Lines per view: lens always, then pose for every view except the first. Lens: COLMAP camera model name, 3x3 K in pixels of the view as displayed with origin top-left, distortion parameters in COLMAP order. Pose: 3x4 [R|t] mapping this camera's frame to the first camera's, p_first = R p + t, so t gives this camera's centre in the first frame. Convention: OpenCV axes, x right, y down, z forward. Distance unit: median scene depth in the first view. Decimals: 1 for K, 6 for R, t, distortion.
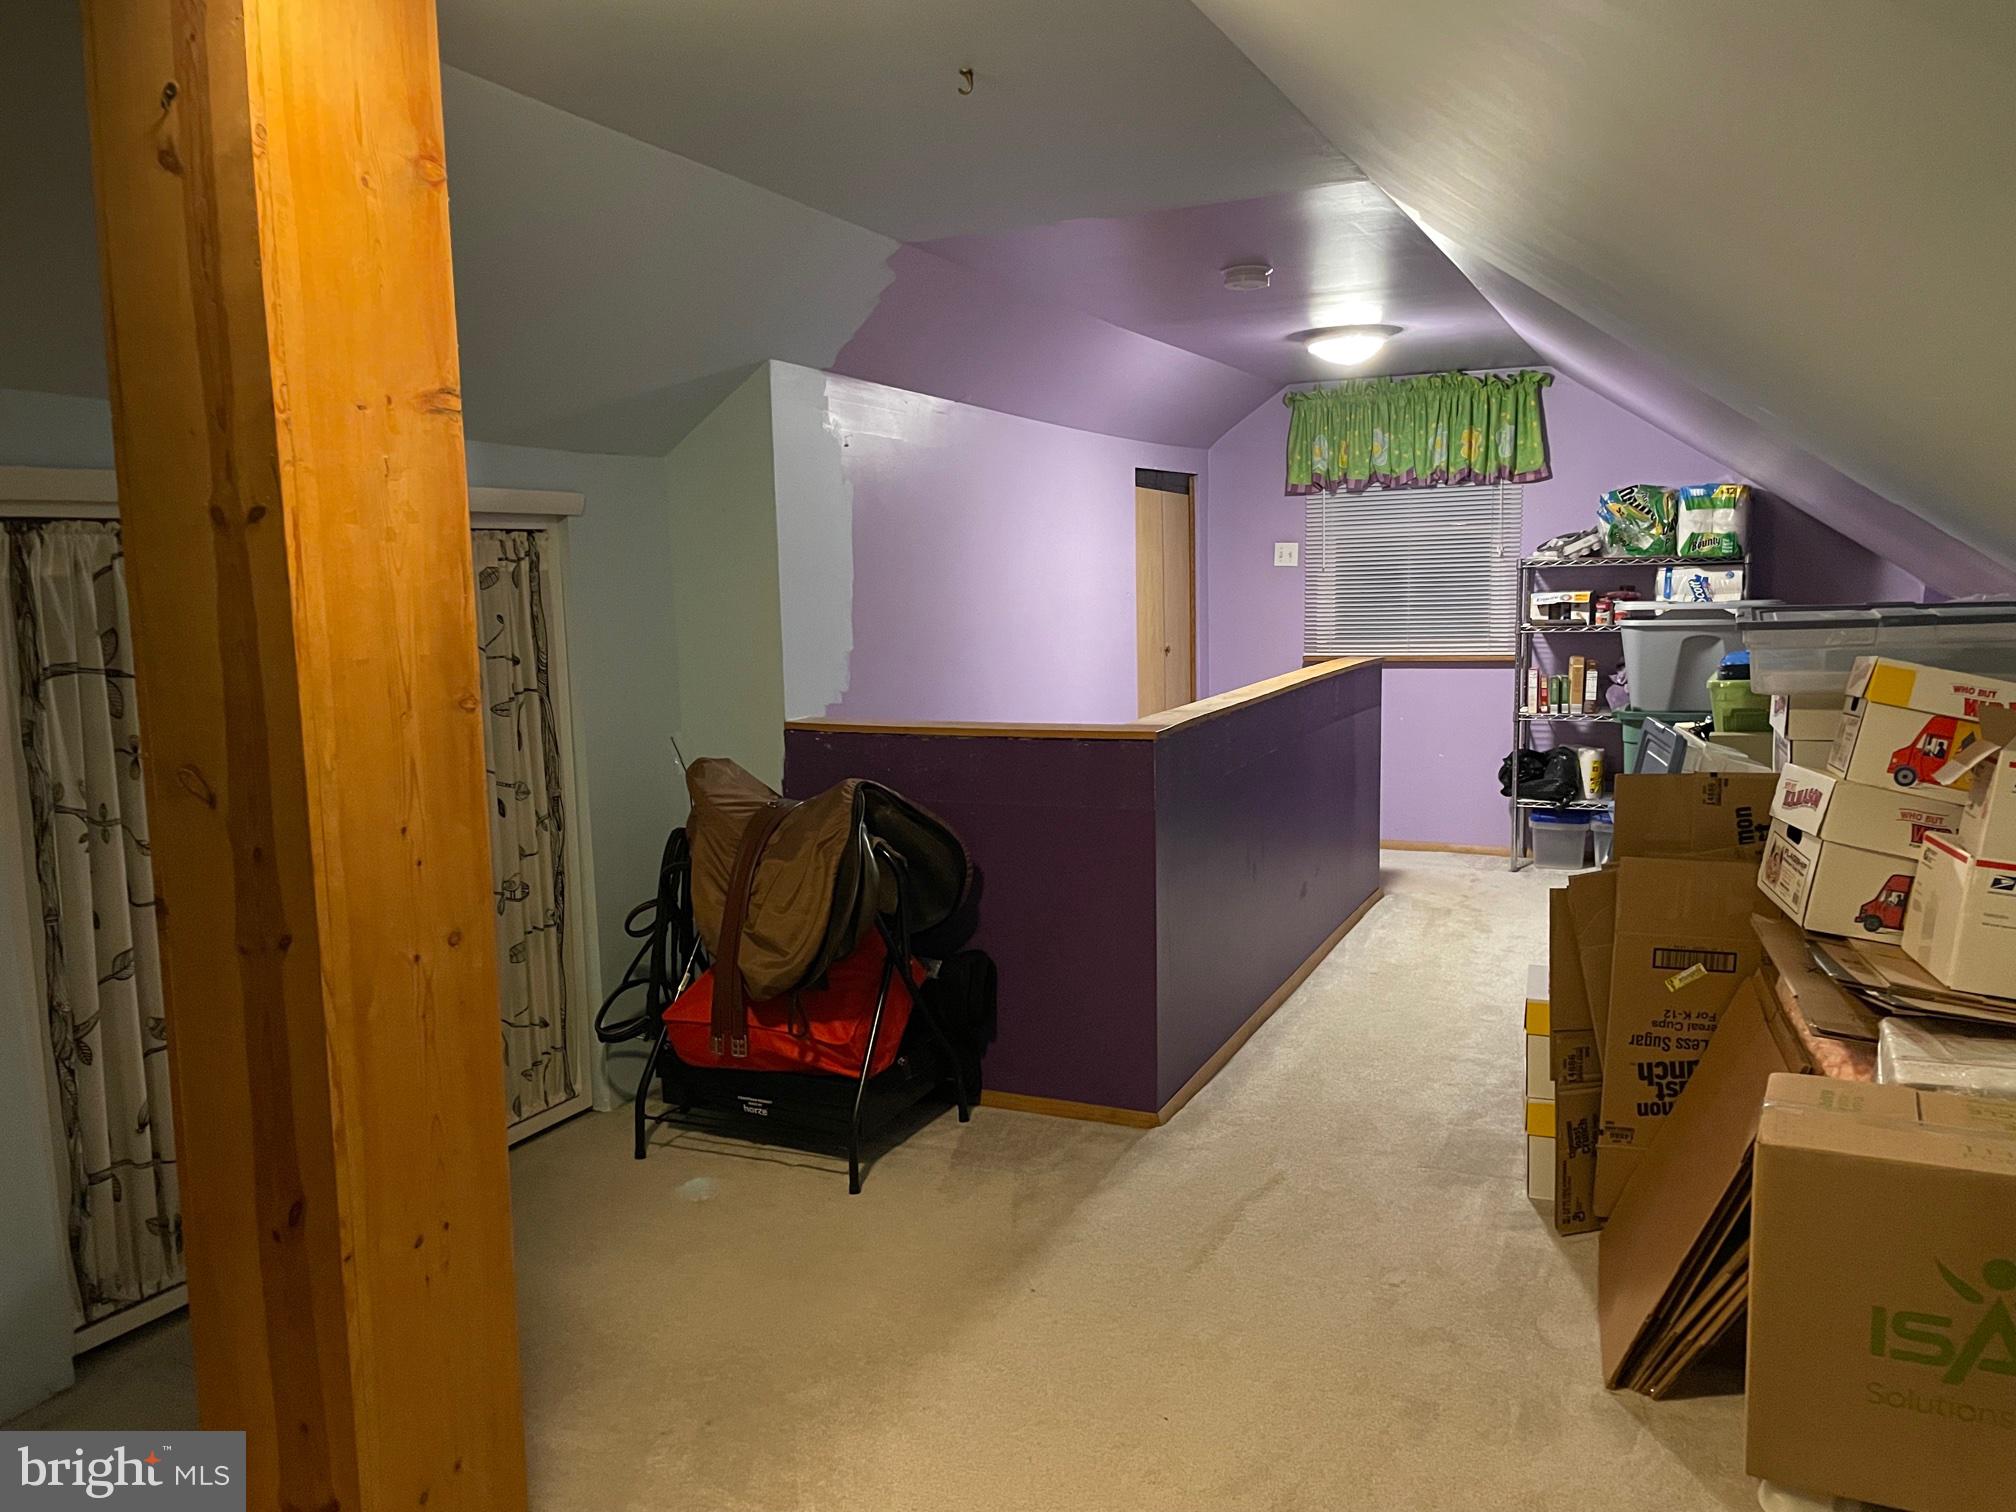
lens RADIAL K [[1565.1, 0, 1004.3], [0, 1565.1, 754.5], [0, 0, 1]] dist [0.100468, -0.158405]
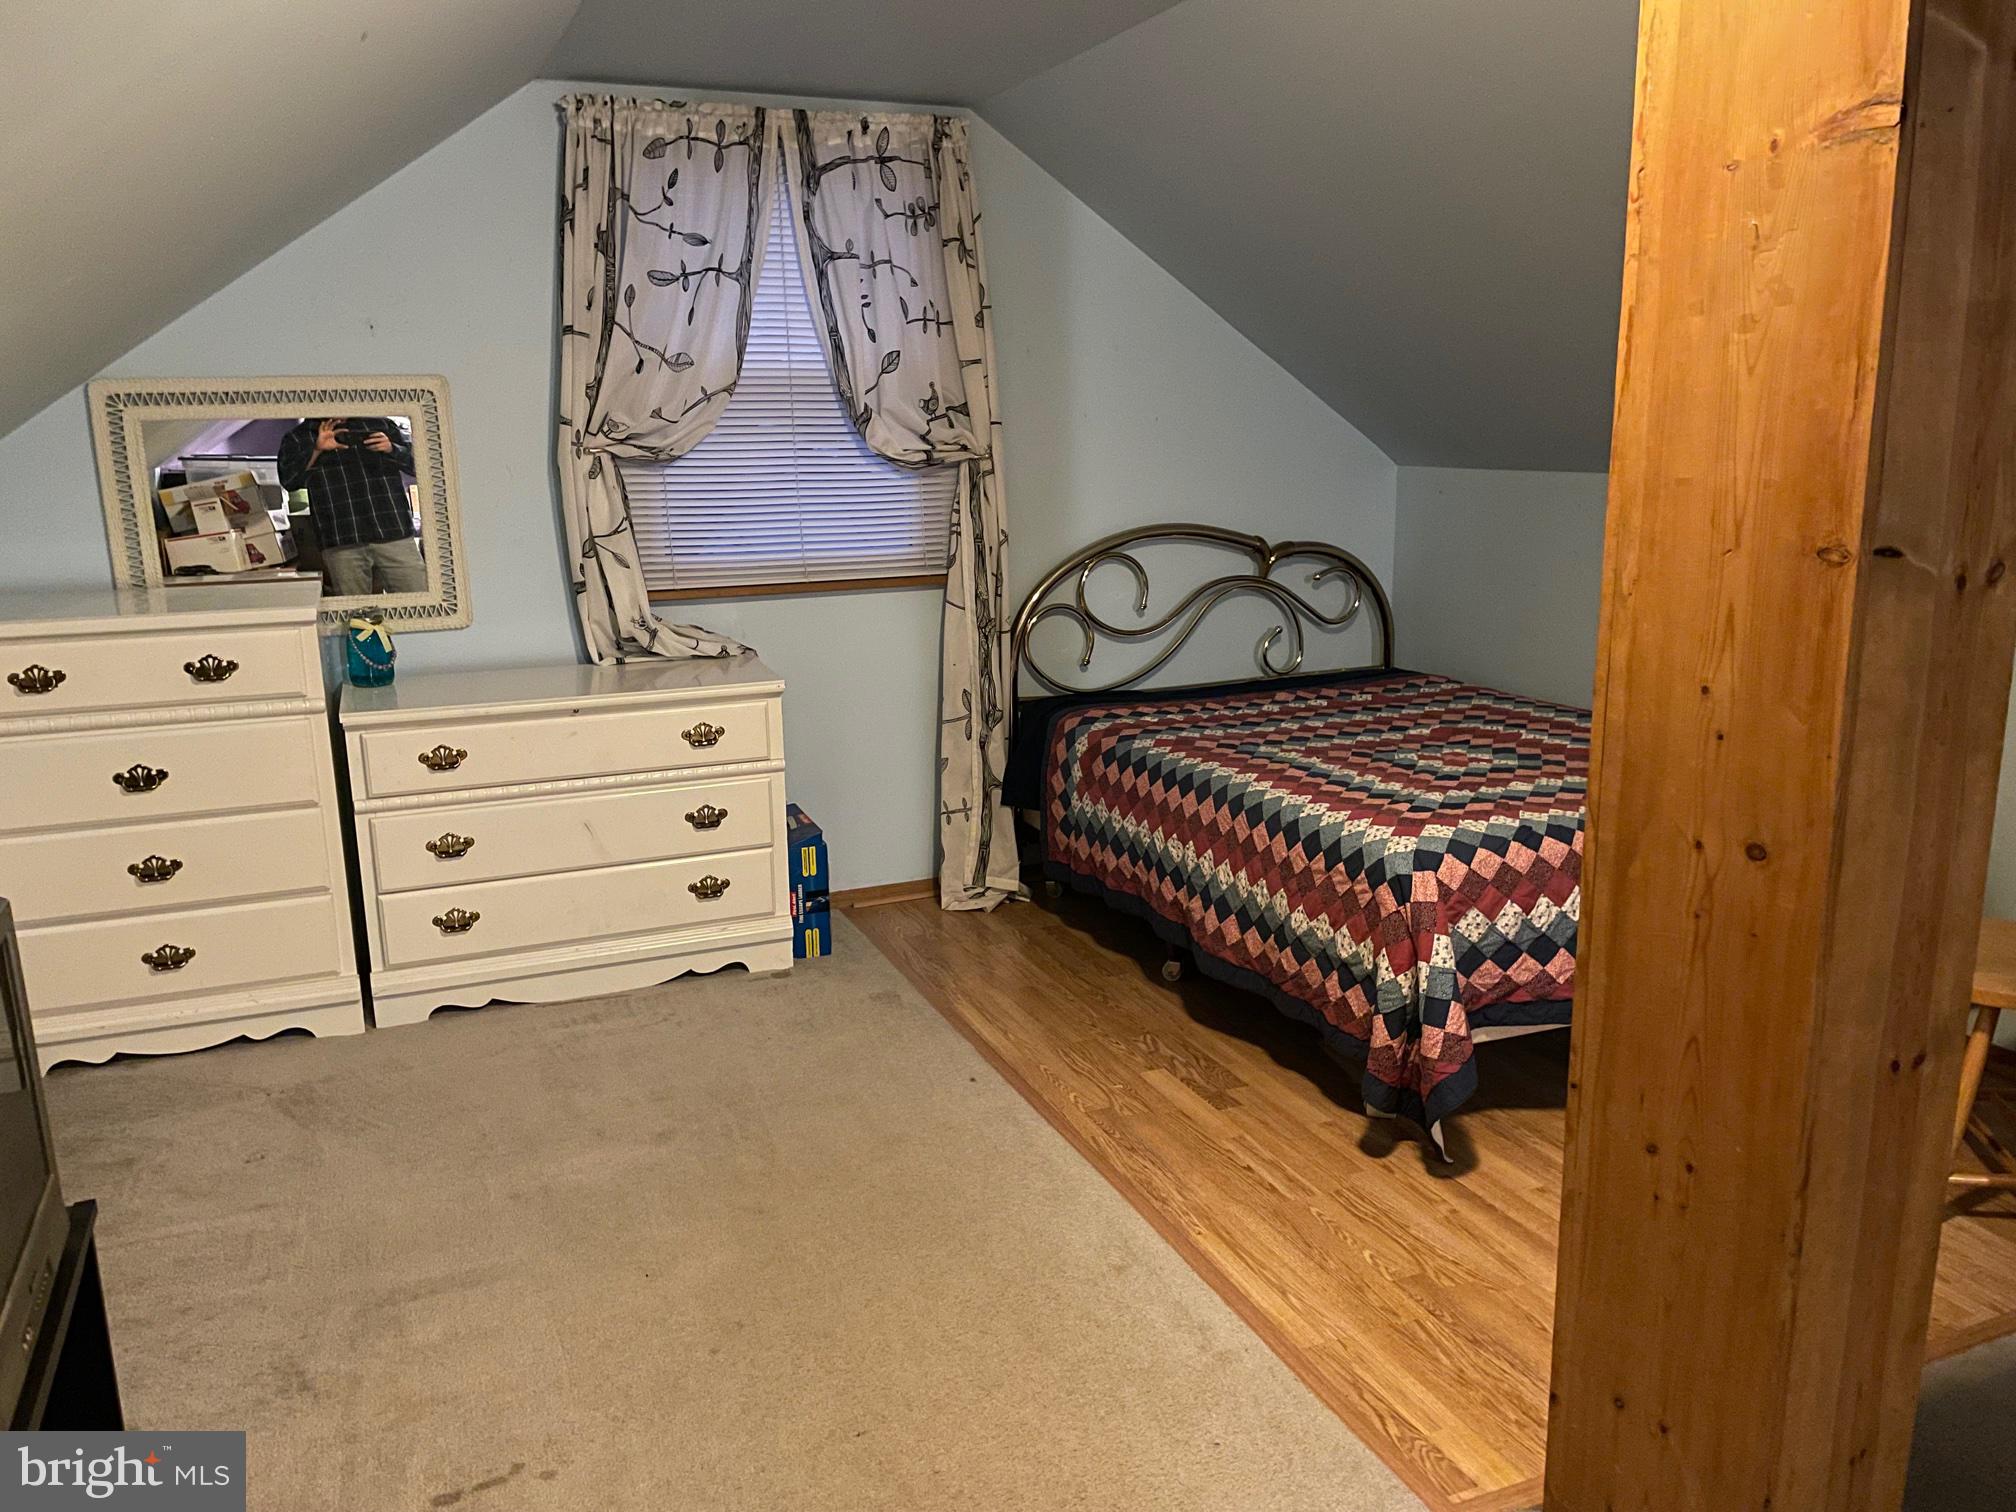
lens RADIAL K [[1565.1, 0, 1004.3], [0, 1565.1, 754.5], [0, 0, 1]] dist [0.100468, -0.158405]
pose [[0.711336, 0.166110, -0.682941, -0.068708], [-0.085056, 0.984874, 0.150956, -0.013662], [0.697686, -0.049292, 0.714706, 0.151779]]
